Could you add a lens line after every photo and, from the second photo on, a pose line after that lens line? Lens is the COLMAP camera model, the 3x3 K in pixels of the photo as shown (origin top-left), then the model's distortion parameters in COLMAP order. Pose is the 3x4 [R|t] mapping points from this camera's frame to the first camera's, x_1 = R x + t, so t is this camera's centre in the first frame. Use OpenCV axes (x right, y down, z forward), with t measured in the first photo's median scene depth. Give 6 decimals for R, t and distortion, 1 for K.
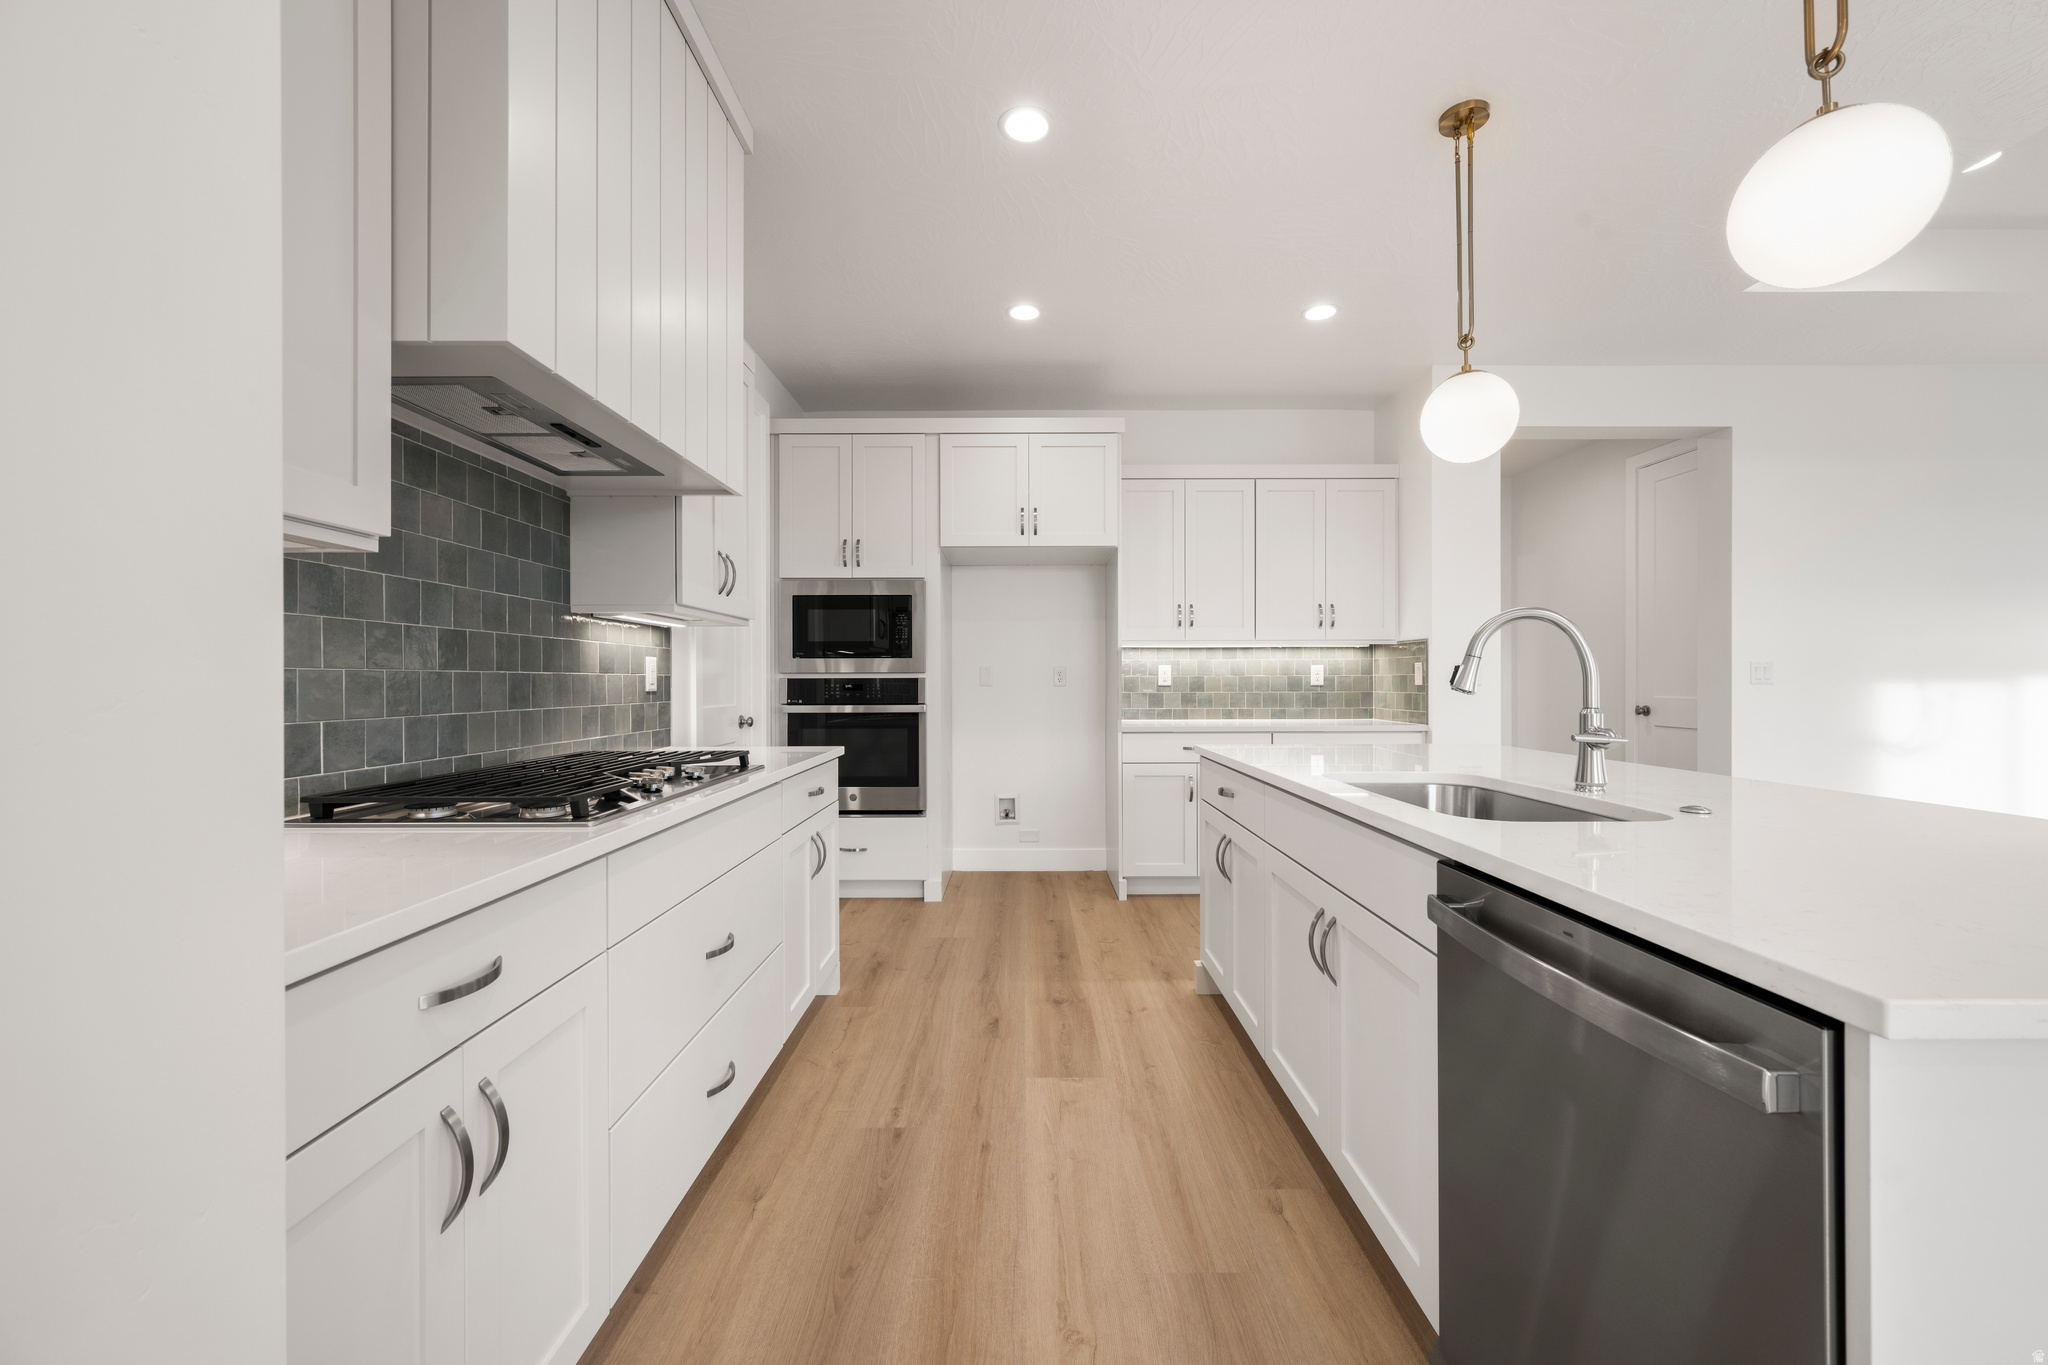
lens RADIAL K [[805.8, 0, 1019.9], [0, 805.8, 679.9], [0, 0, 1]] dist [-0.001512, -0.000420]
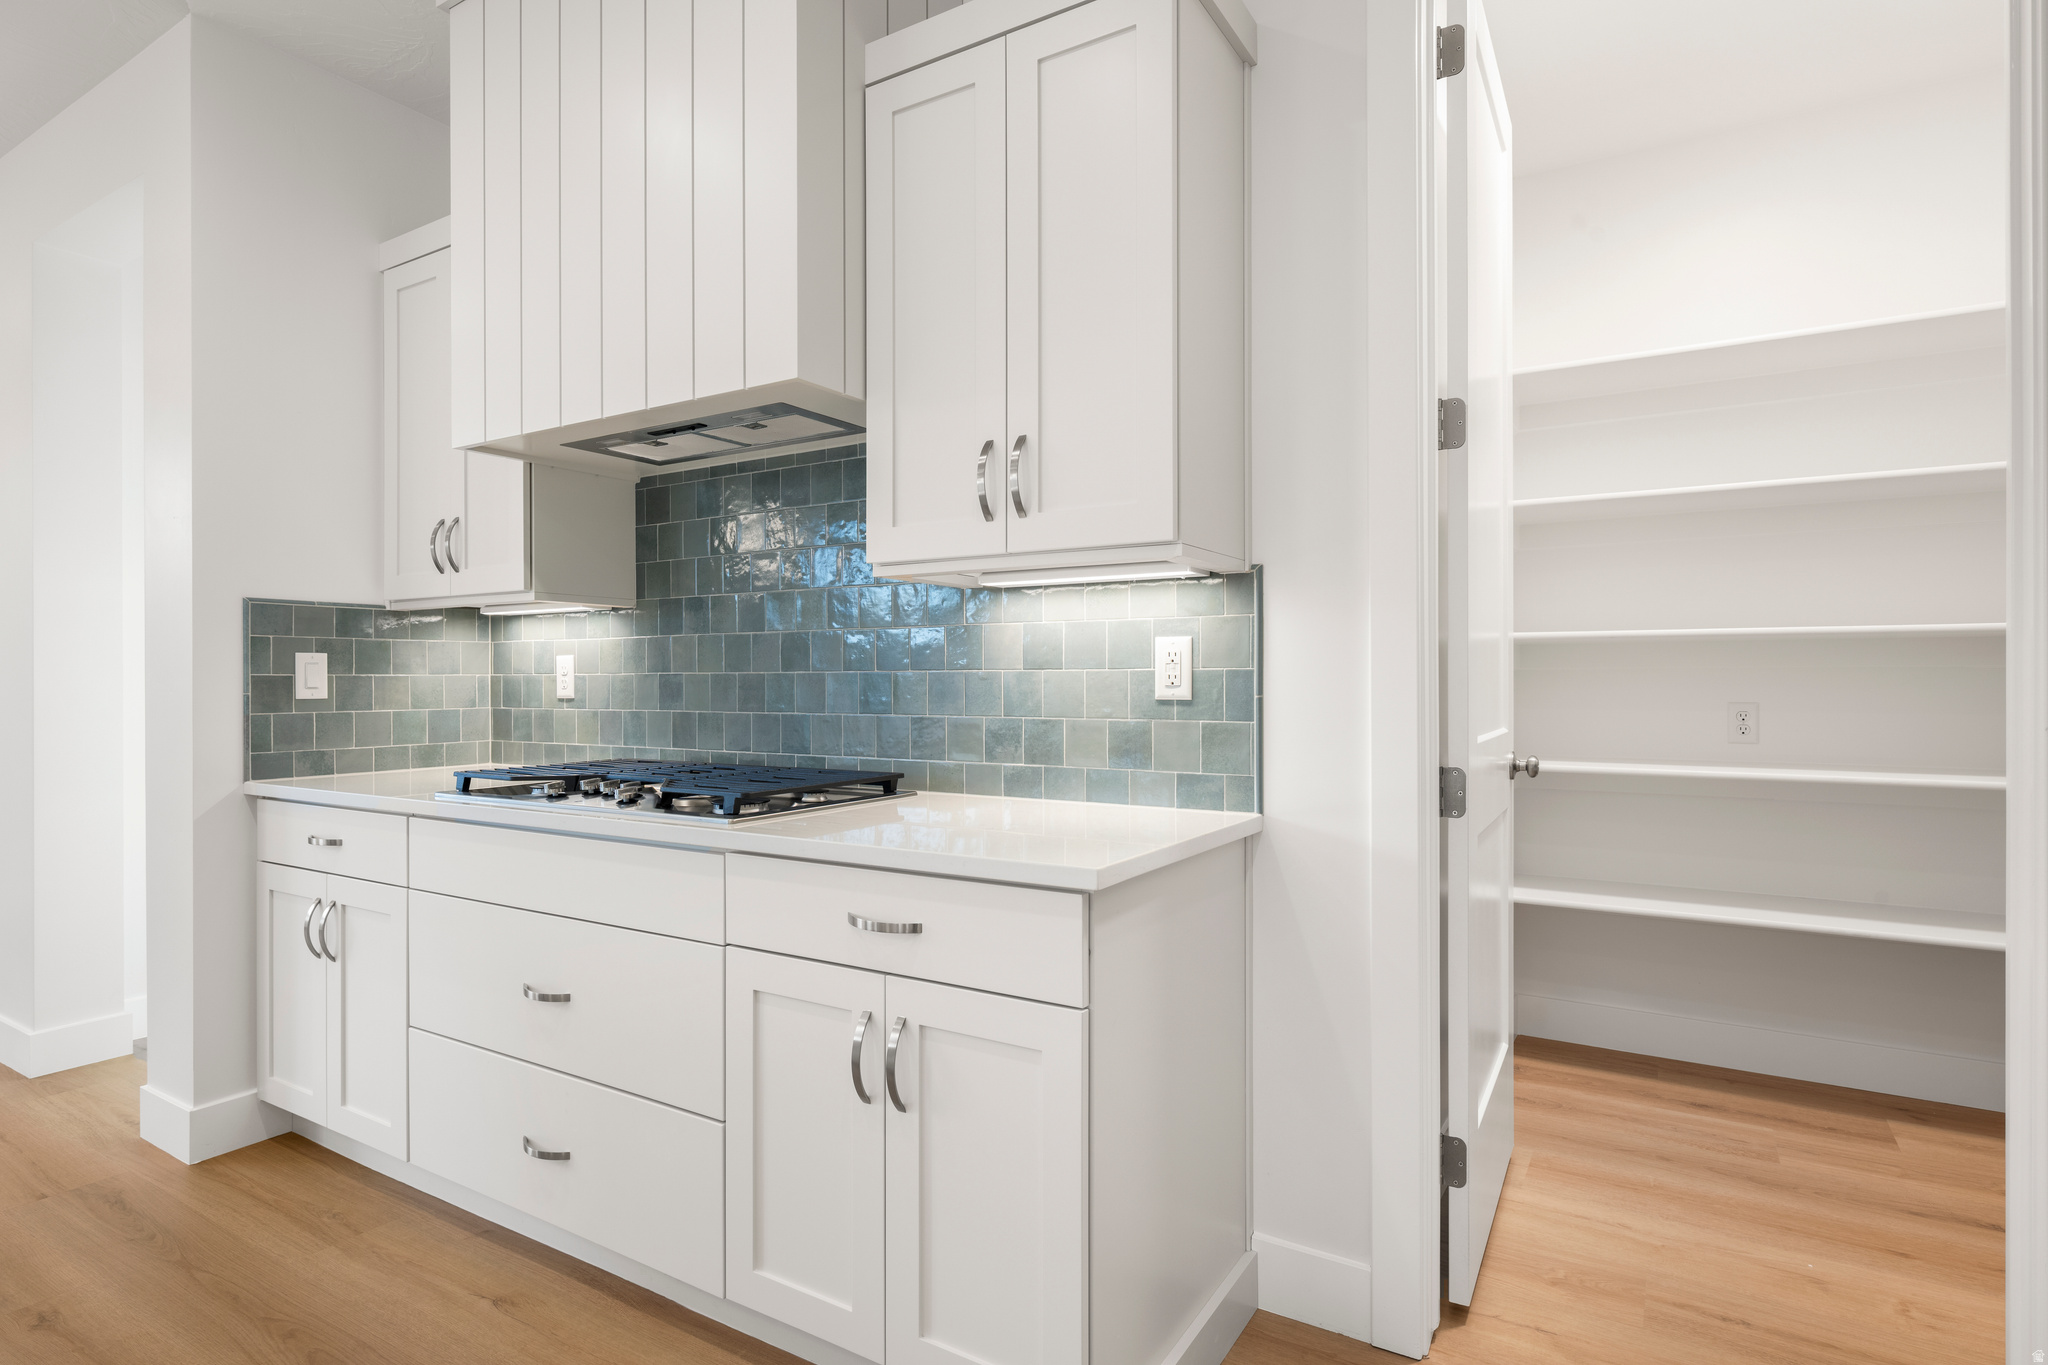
lens RADIAL K [[1057.9, 0, 1025.5], [0, 1057.9, 683.4], [0, 0, 1]] dist [-0.000381, -0.000895]
pose [[-0.517977, 0.002855, -0.855390, 0.138575], [0.002456, 0.999995, 0.001850, 0.000949], [0.855391, -0.001143, -0.517982, 0.864540]]
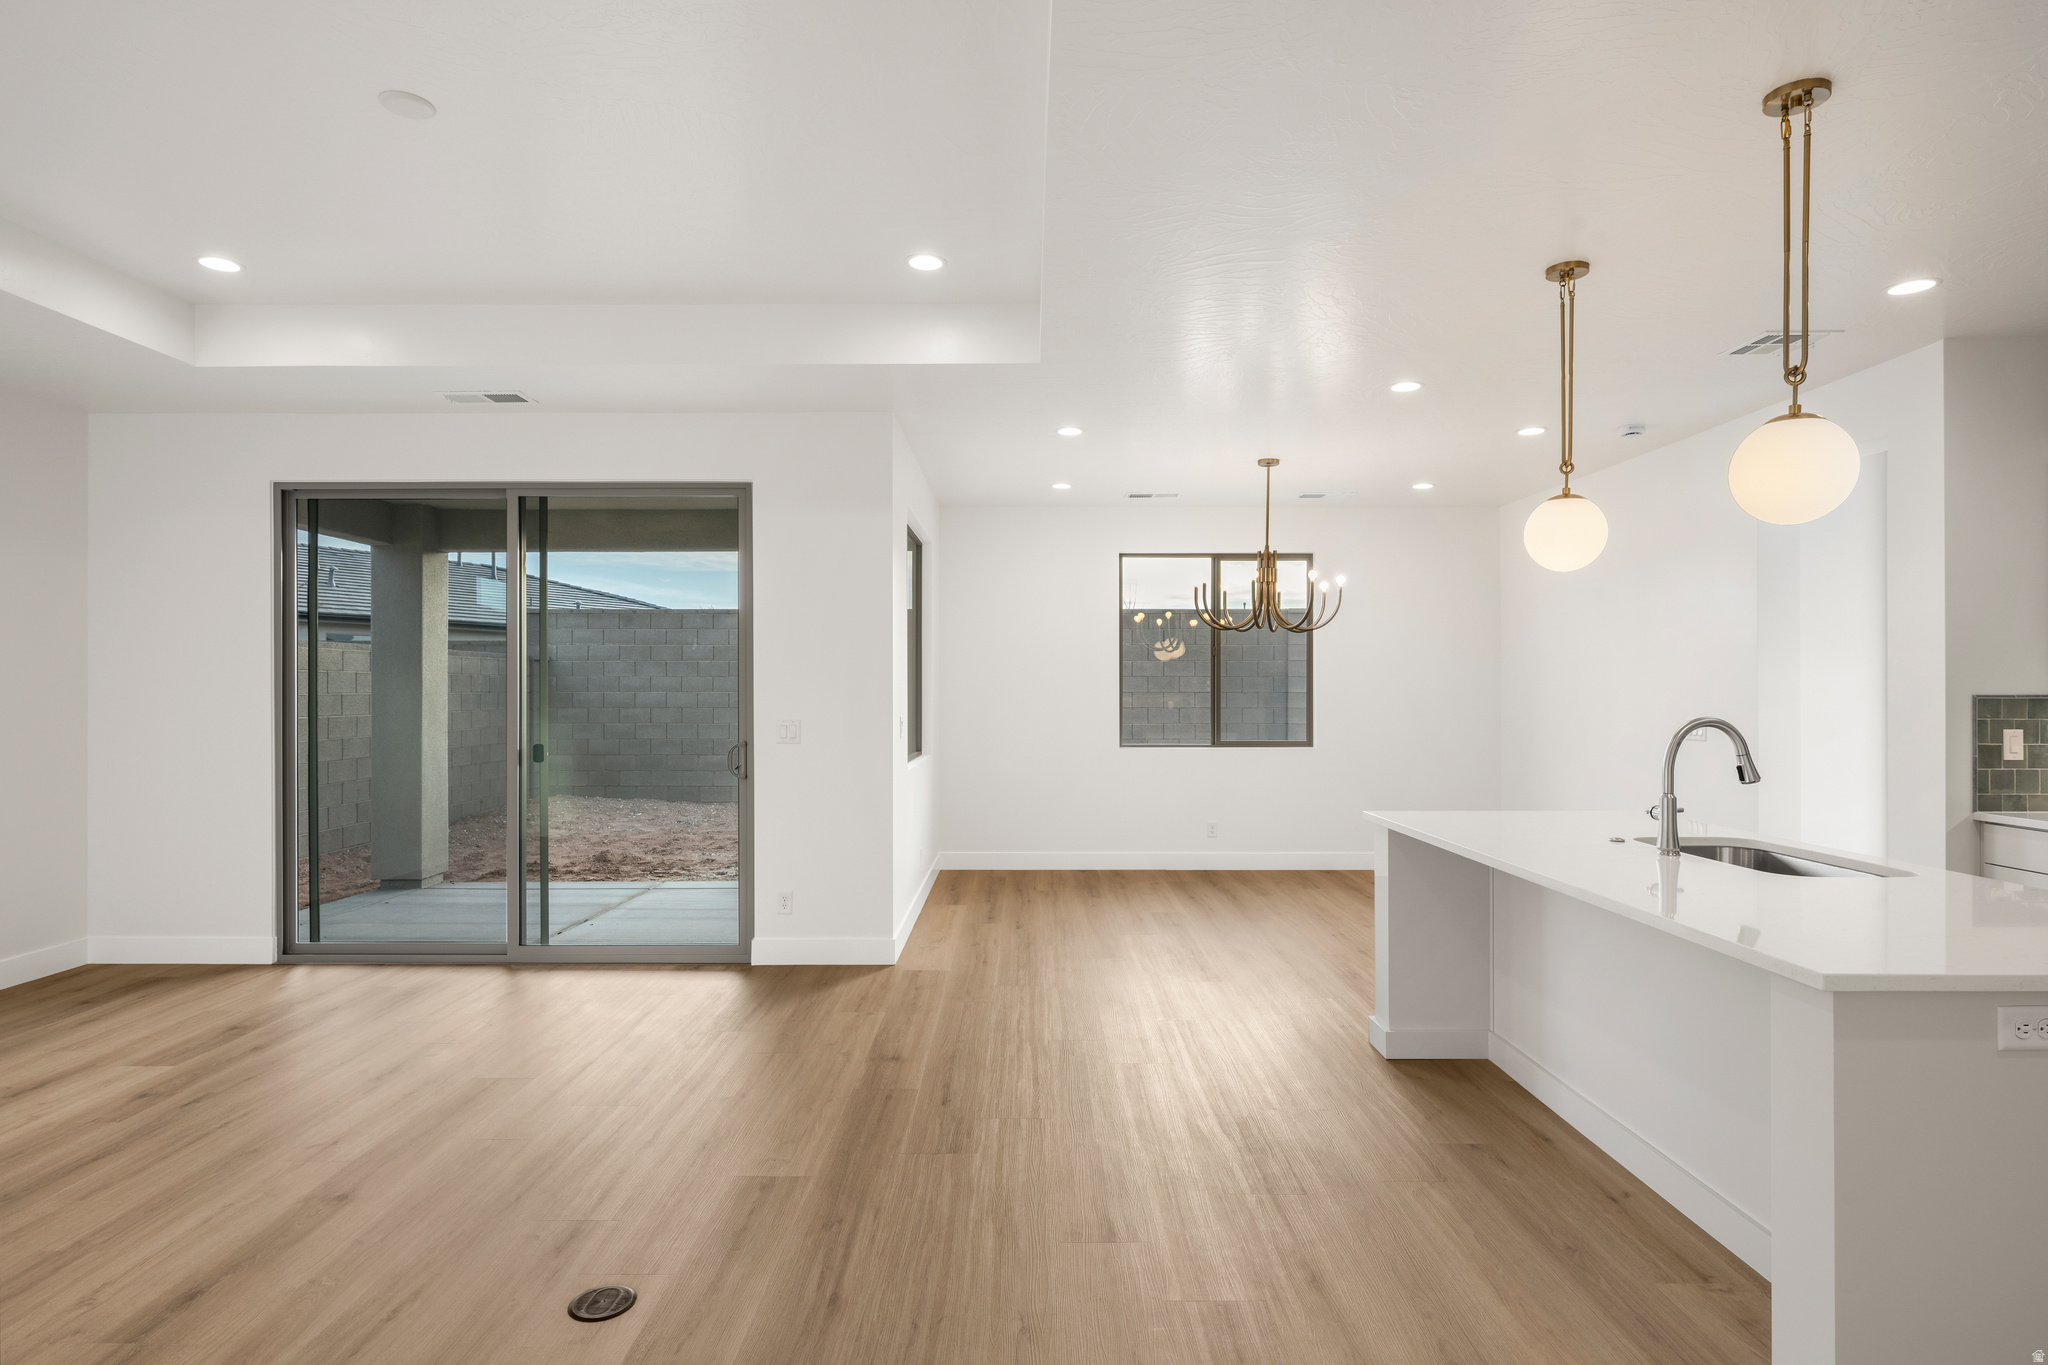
lens RADIAL K [[1057.9, 0, 1014.9], [0, 1057.9, 688.3], [0, 0, 1]] dist [-0.000381, -0.000895]
pose [[-0.999967, 0.001686, 0.007976, 0.730164], [0.001687, 0.999999, 0.000099, -0.057965], [-0.007976, 0.000113, -0.999968, 1.138635]]
